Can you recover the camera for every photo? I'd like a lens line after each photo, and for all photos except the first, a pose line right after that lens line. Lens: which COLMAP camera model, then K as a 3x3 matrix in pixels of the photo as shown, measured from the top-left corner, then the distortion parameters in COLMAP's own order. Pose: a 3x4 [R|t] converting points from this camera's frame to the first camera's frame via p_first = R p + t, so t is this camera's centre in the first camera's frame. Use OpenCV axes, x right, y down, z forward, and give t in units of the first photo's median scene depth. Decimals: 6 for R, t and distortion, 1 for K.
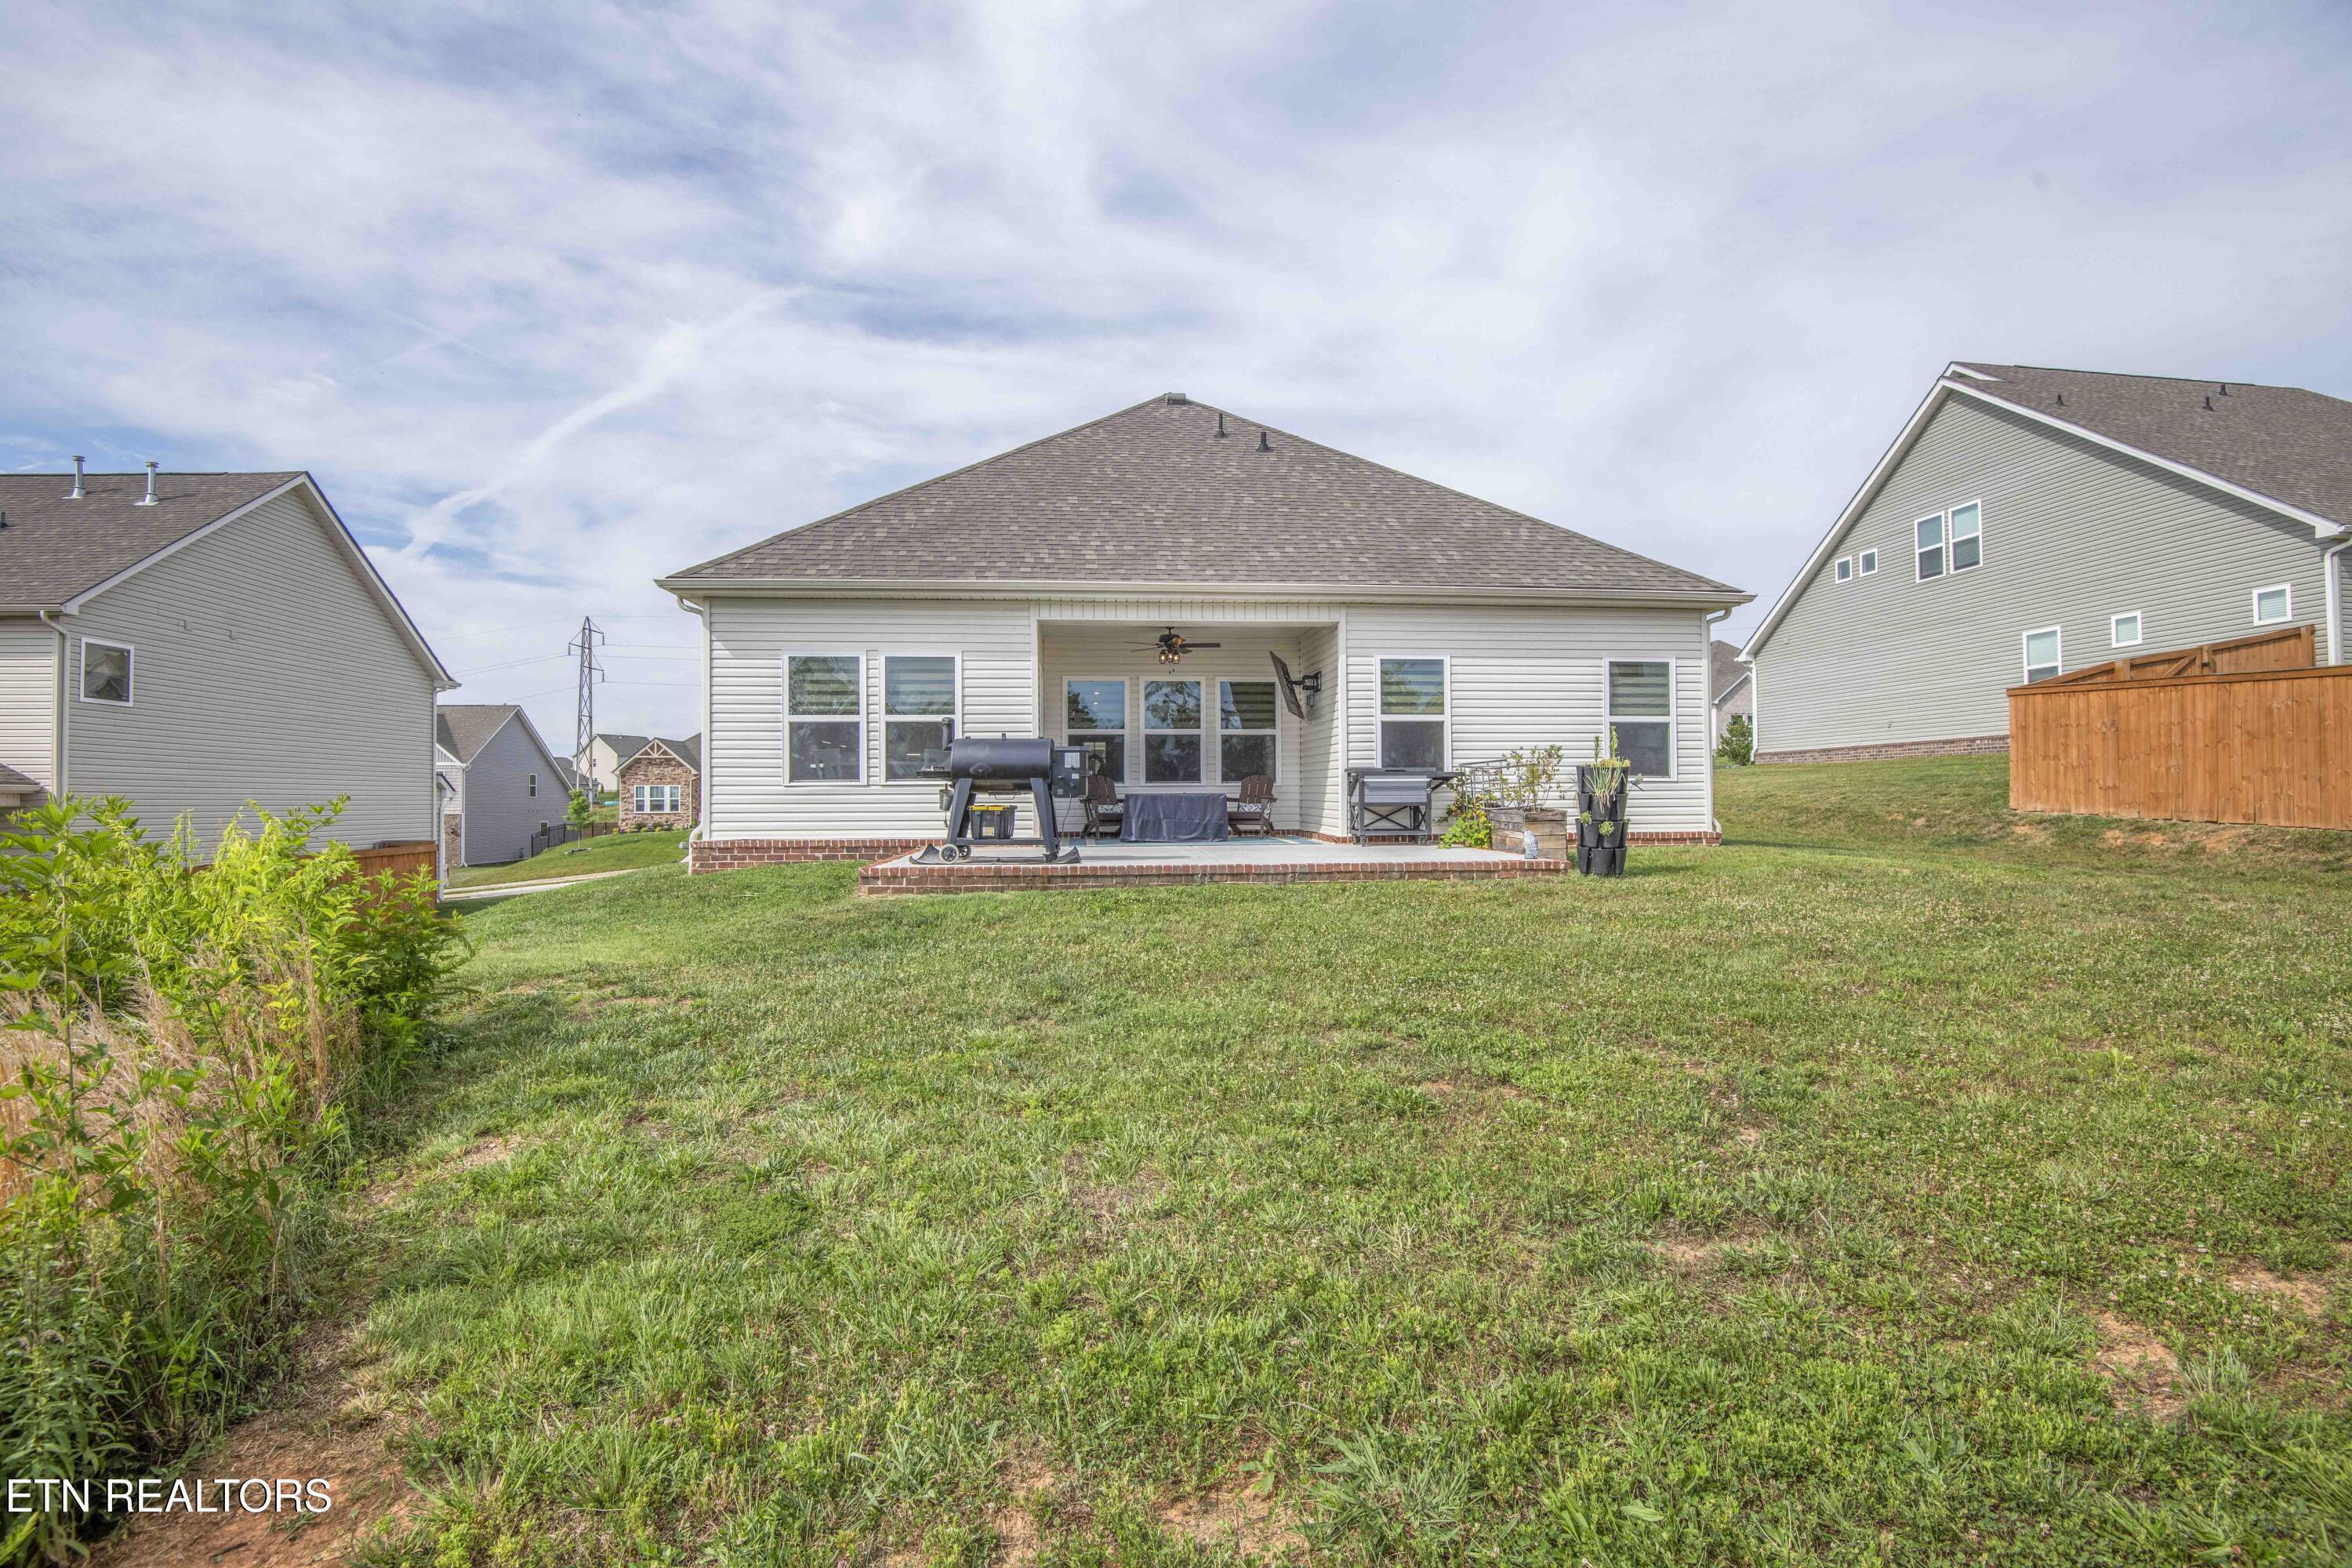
lens RADIAL K [[1043.8, 0, 1176.0], [0, 1043.8, 784.0], [0, 0, 1]] dist [-0.020696, -0.009102]
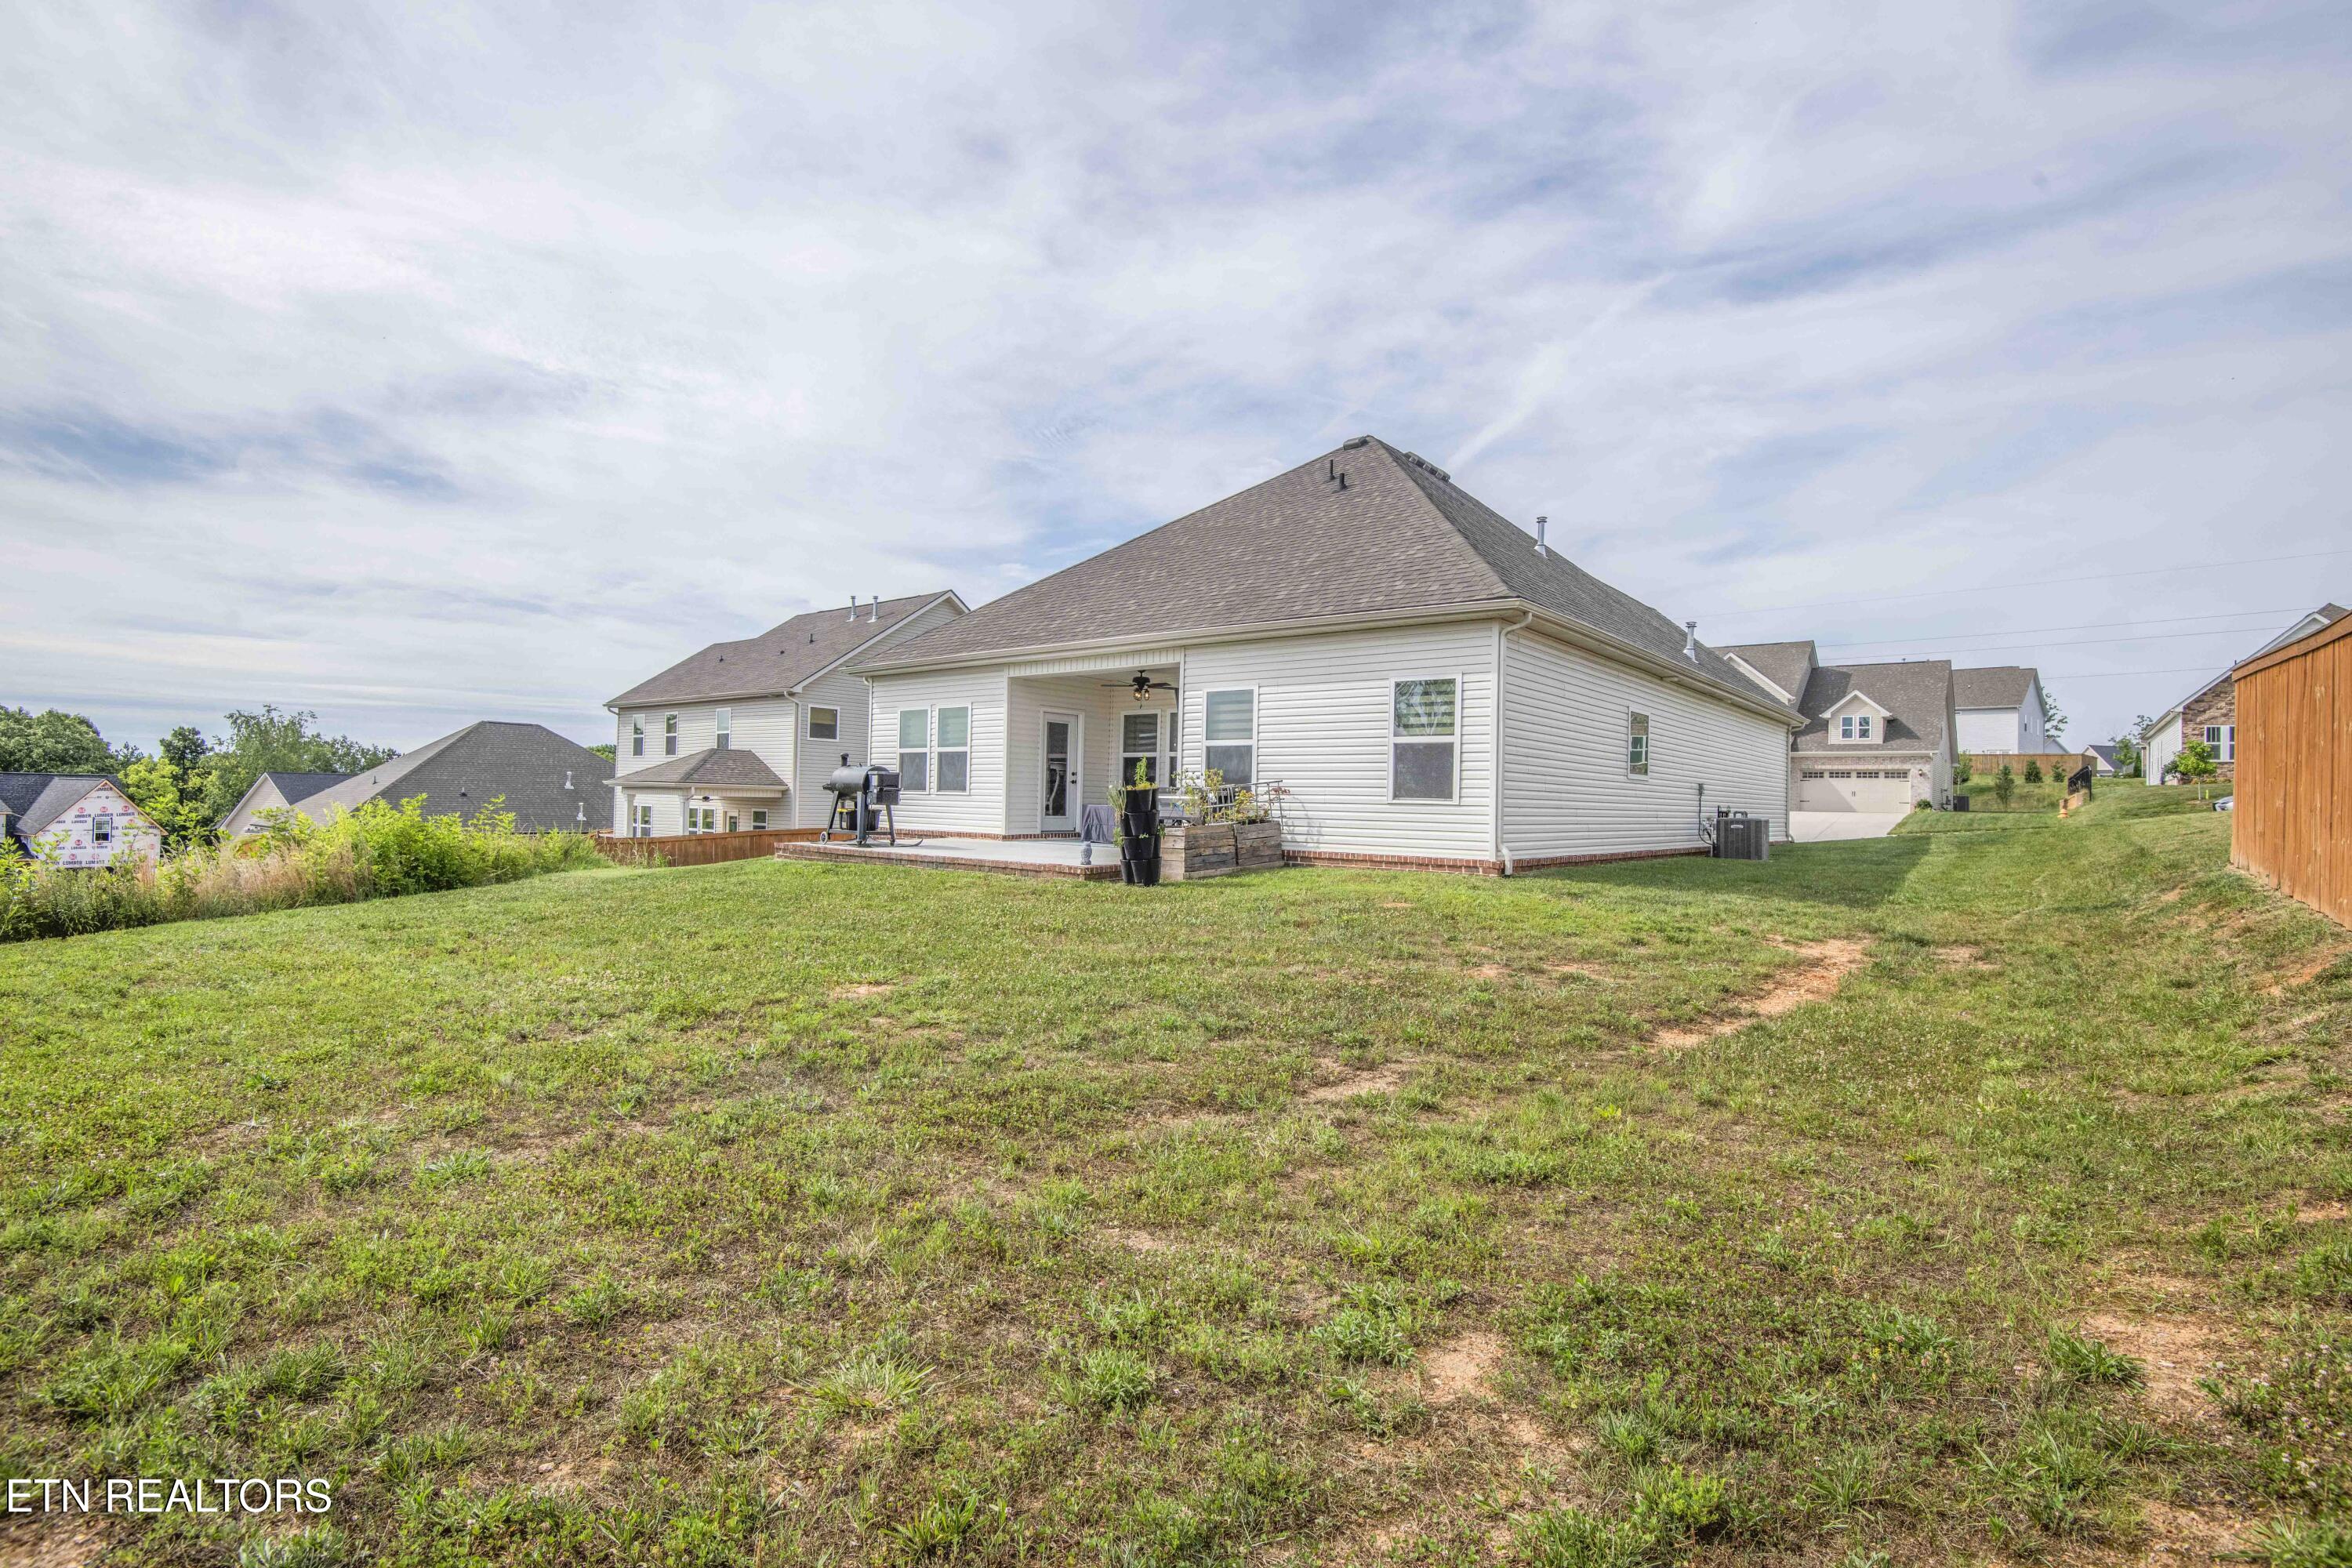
lens RADIAL K [[1084.9, 0, 1184.0], [0, 1084.9, 791.2], [0, 0, 1]] dist [-0.000396, -0.028643]
pose [[0.720684, 0.013610, -0.693130, 0.737149], [-0.021299, 0.999770, -0.002515, -0.005589], [0.692936, 0.016576, 0.720808, 0.093368]]
